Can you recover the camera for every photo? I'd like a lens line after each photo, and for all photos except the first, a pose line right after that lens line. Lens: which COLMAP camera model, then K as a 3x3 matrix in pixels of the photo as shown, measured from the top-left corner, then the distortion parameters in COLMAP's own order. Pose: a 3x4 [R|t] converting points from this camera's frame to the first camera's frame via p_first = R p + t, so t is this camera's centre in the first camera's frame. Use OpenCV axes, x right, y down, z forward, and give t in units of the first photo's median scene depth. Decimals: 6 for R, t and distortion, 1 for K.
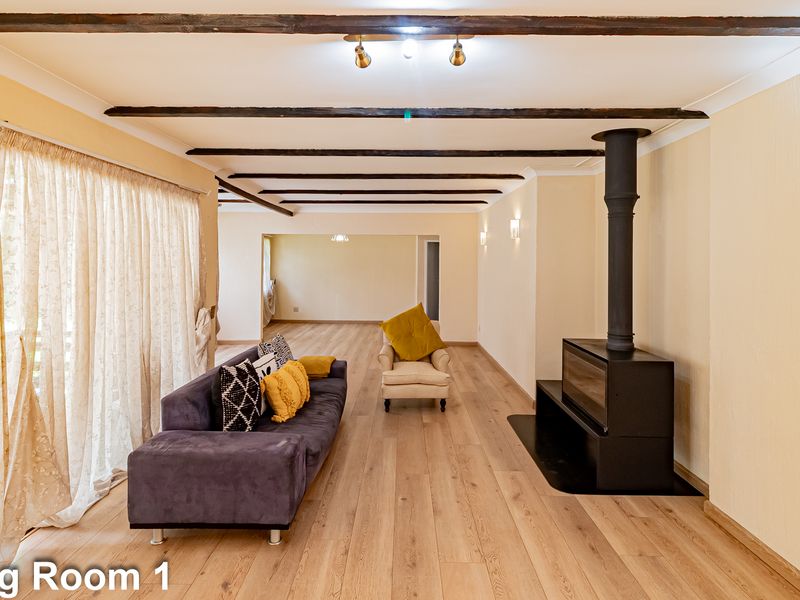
lens RADIAL K [[487.8, 0, 399.7], [0, 487.8, 253.5], [0, 0, 1]] dist [0.001865, 0.001335]
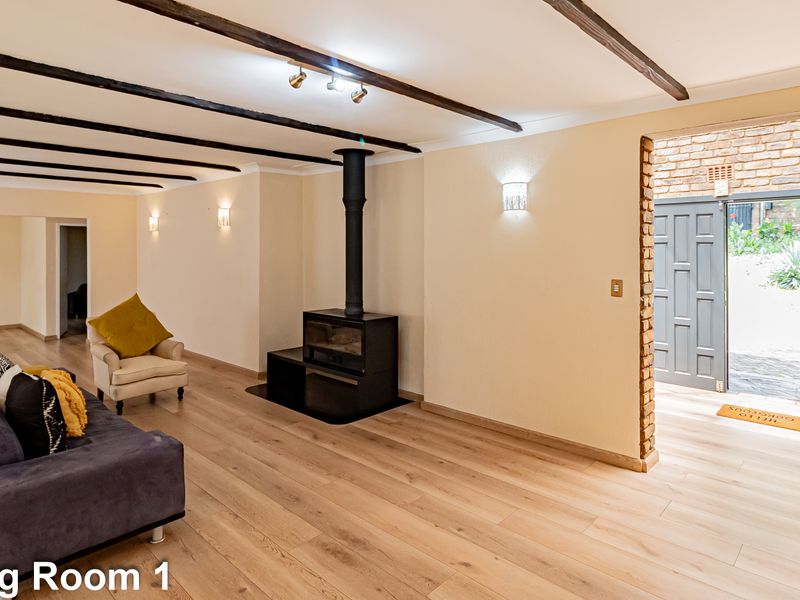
lens RADIAL K [[495.2, 0, 398.8], [0, 495.2, 250.4], [0, 0, 1]] dist [0.003396, 0.000952]
pose [[0.683663, -0.011656, 0.729705, -0.465822], [-0.005409, 0.999764, 0.021037, -0.006263], [-0.729778, -0.018329, 0.683439, -0.011023]]
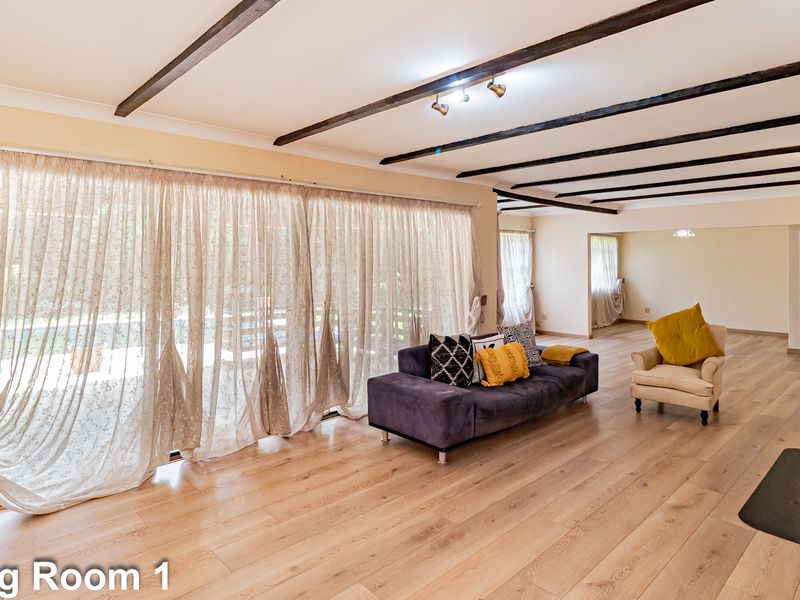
lens RADIAL K [[487.8, 0, 399.7], [0, 487.8, 253.5], [0, 0, 1]] dist [0.001865, 0.001335]
pose [[0.691985, -0.018588, -0.721673, 0.483065], [0.018741, 0.999794, -0.007782, 0.009041], [0.721669, -0.008139, 0.692190, -0.024754]]
